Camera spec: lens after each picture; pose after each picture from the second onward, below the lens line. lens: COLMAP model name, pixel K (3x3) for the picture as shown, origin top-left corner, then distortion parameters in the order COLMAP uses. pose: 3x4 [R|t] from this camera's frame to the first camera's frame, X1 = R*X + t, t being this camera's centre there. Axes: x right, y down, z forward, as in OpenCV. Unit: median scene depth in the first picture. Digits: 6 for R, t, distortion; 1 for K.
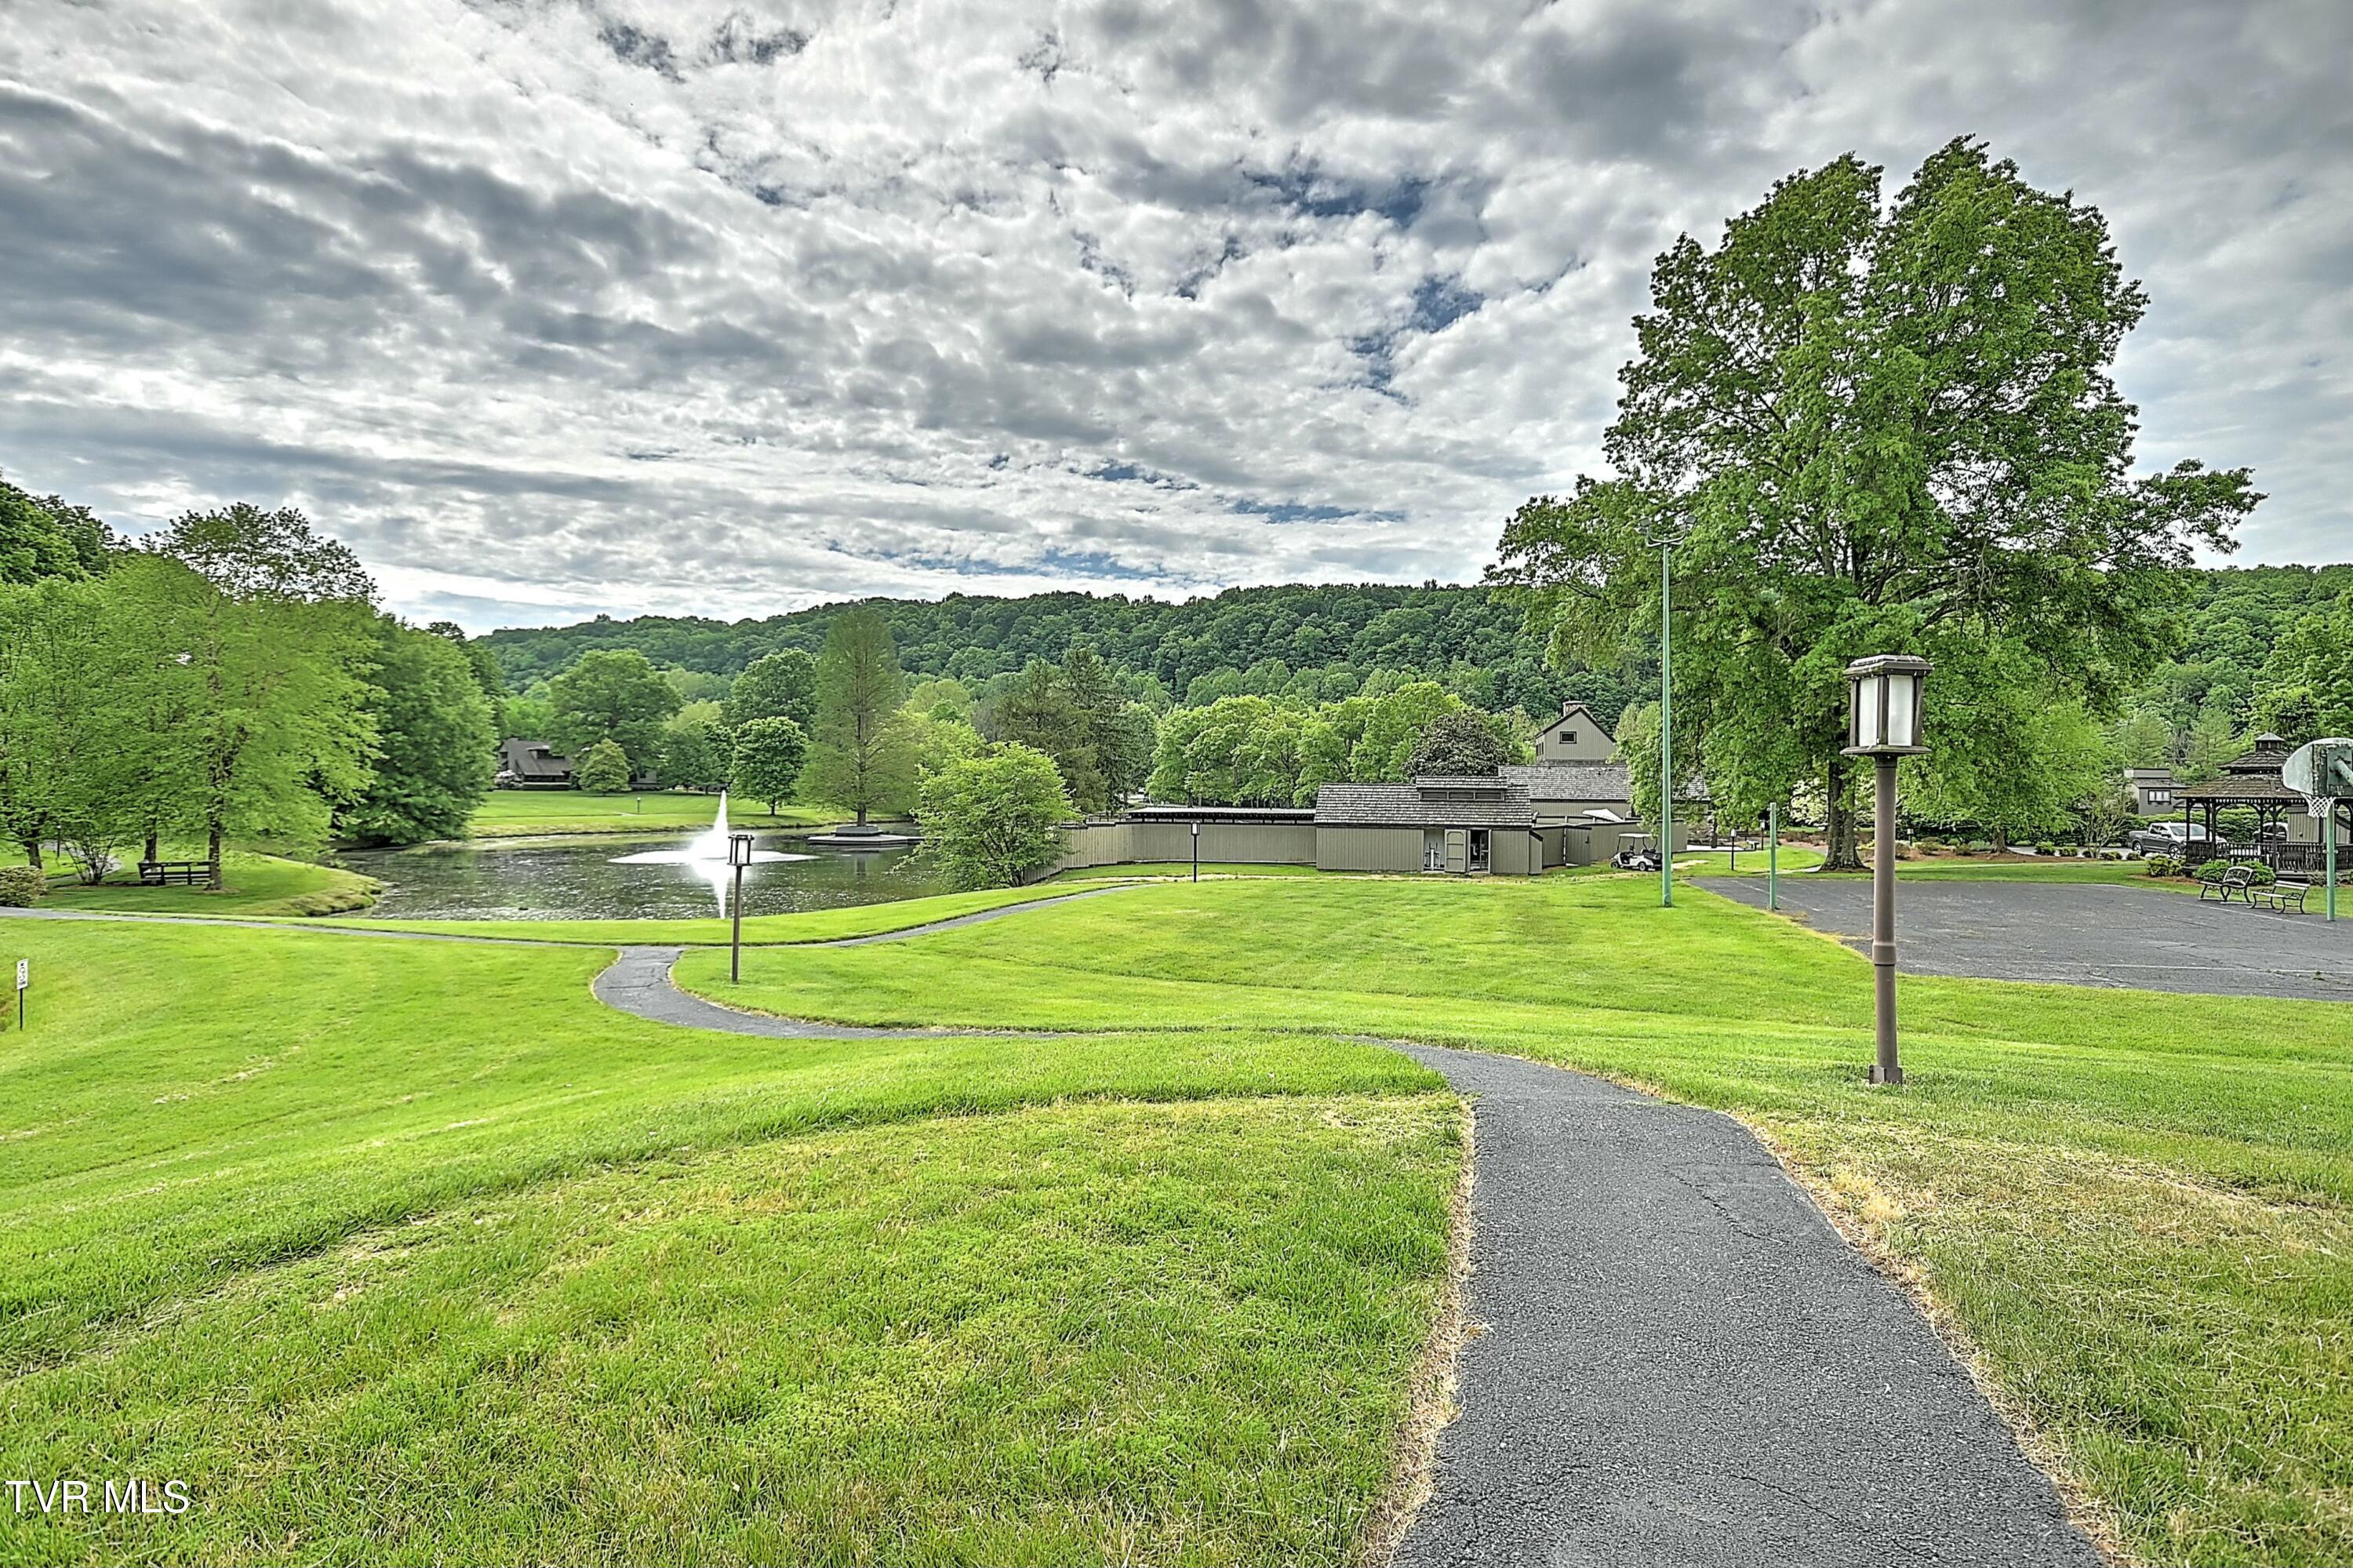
lens RADIAL K [[1257.7, 0, 1176.5], [0, 1257.7, 784.0], [0, 0, 1]] dist [0.029630, -0.000557]
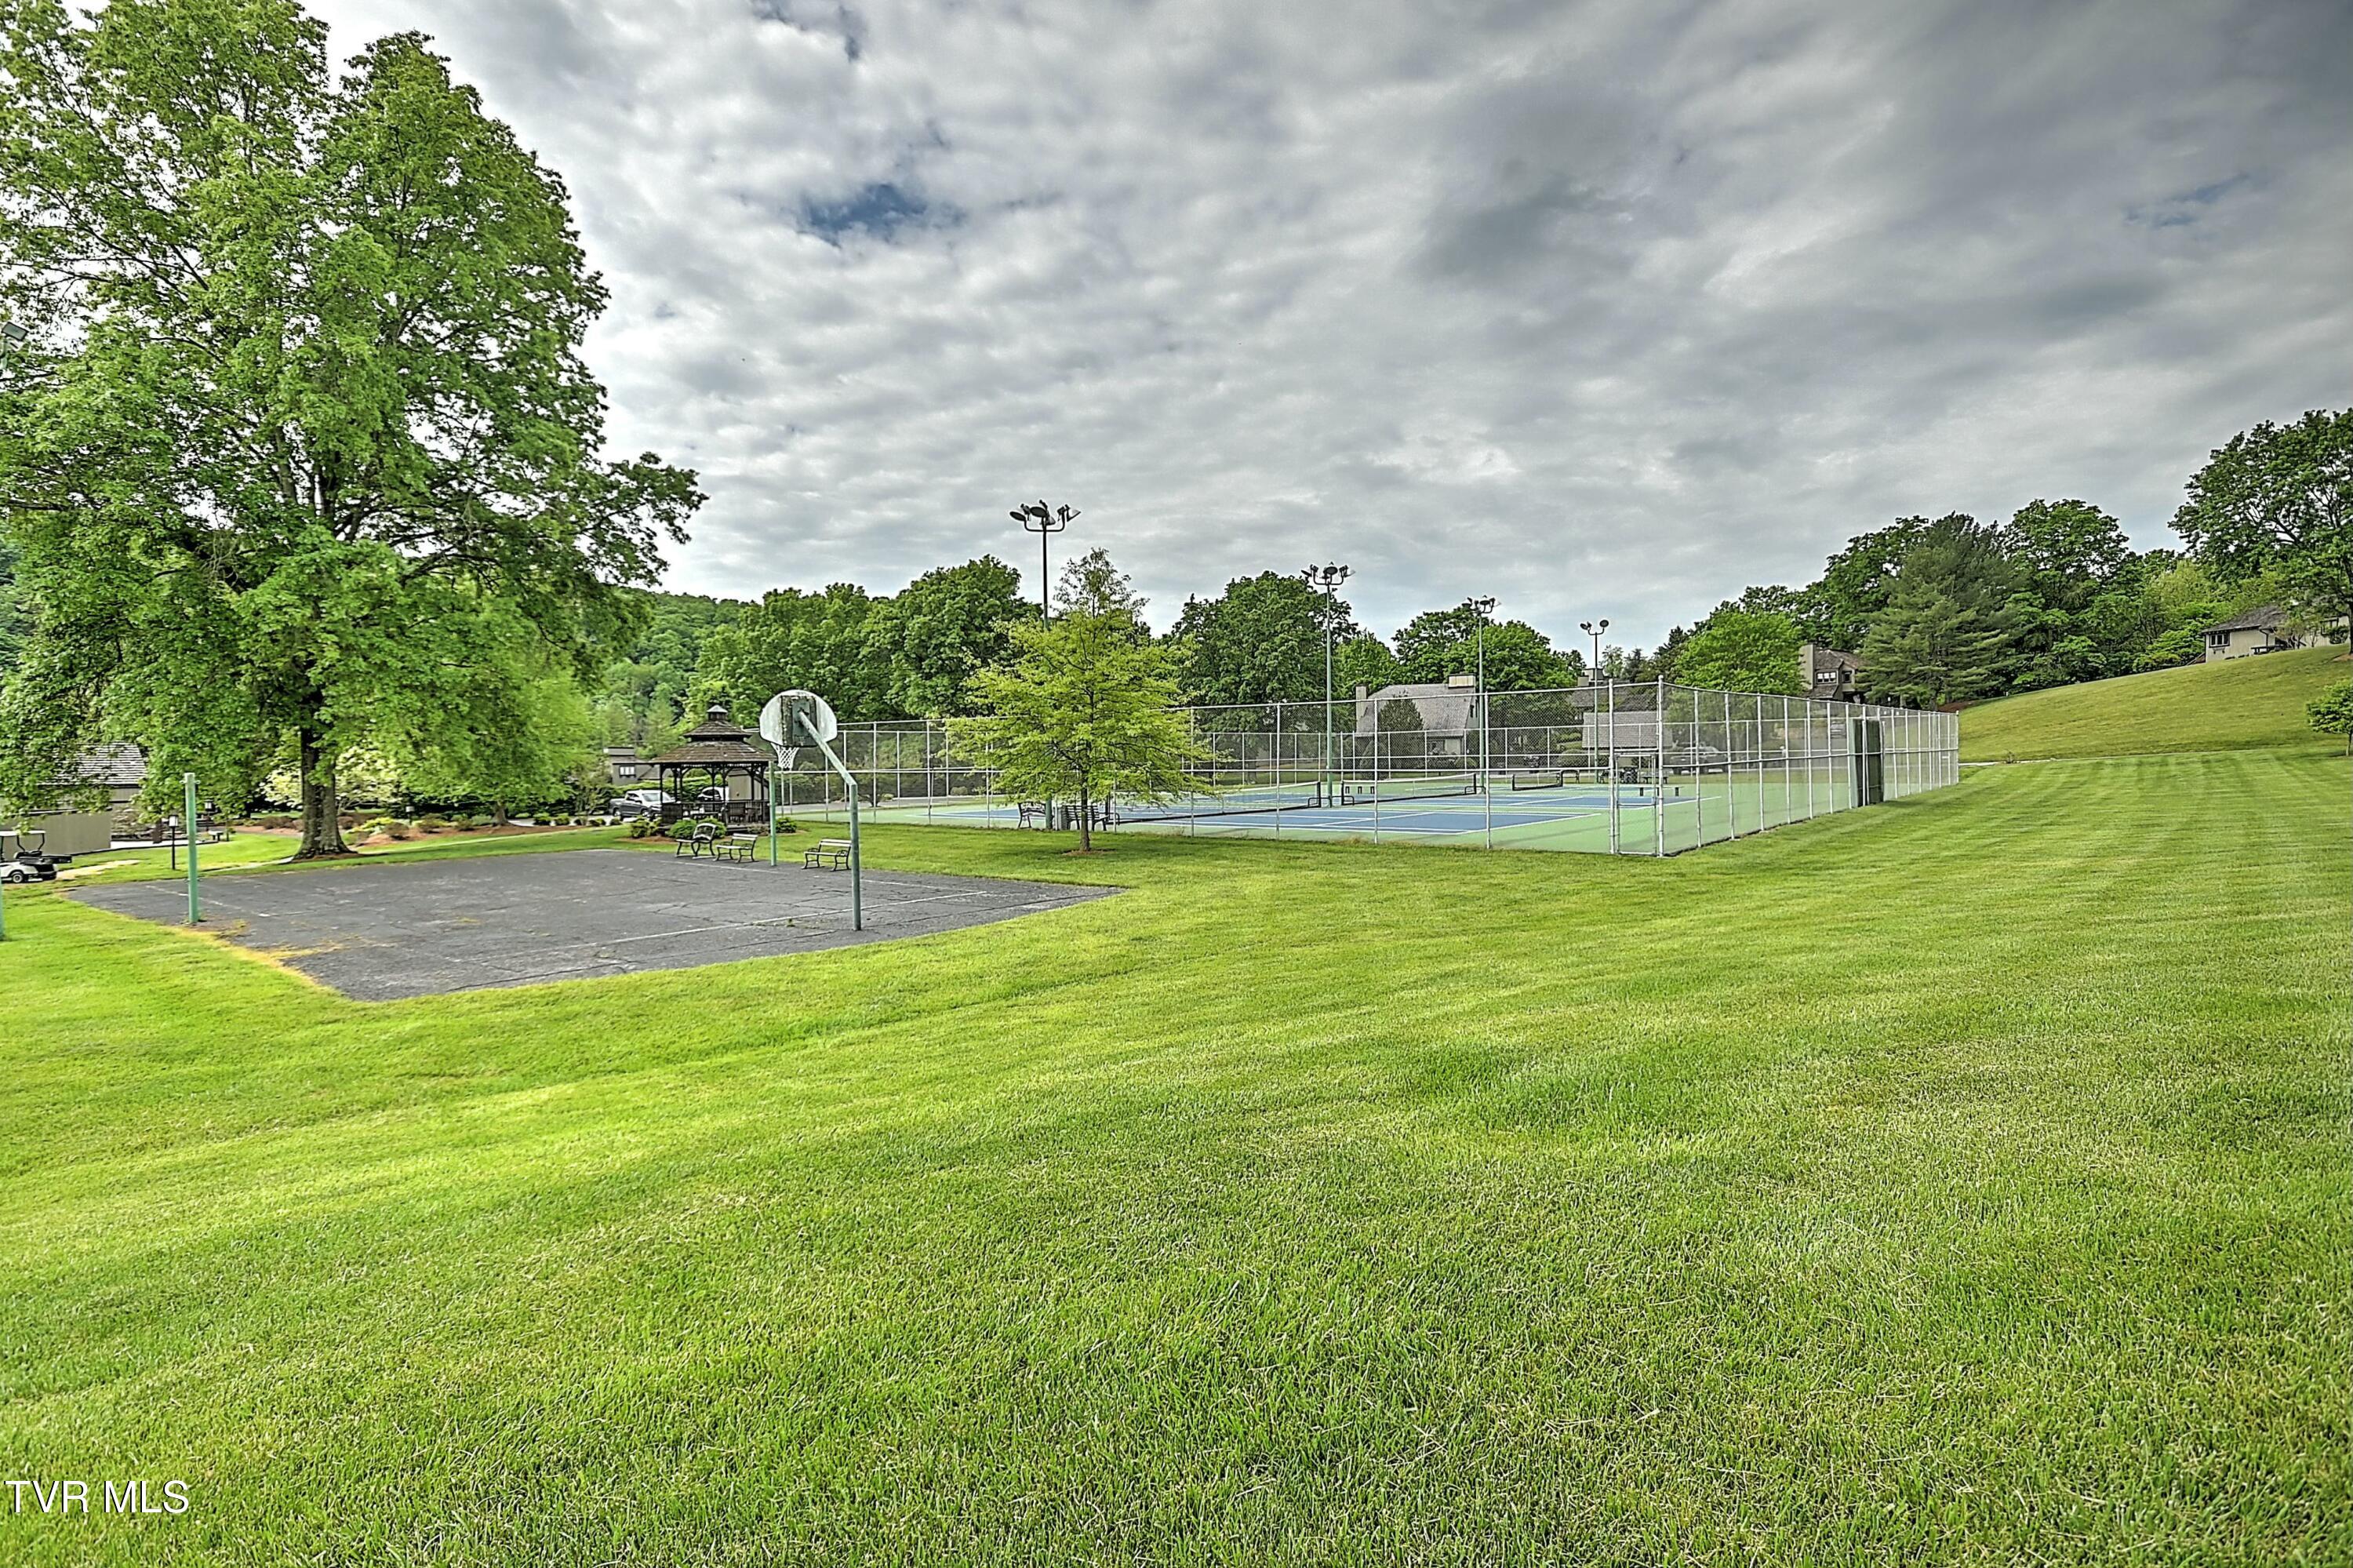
lens RADIAL K [[1237.8, 0, 1176.5], [0, 1237.8, 784.0], [0, 0, 1]] dist [0.032023, -0.008829]
pose [[0.479854, -0.032617, 0.876742, 0.065170], [0.018550, 0.999462, 0.027030, 0.006812], [-0.877152, 0.003293, 0.480201, 0.097552]]
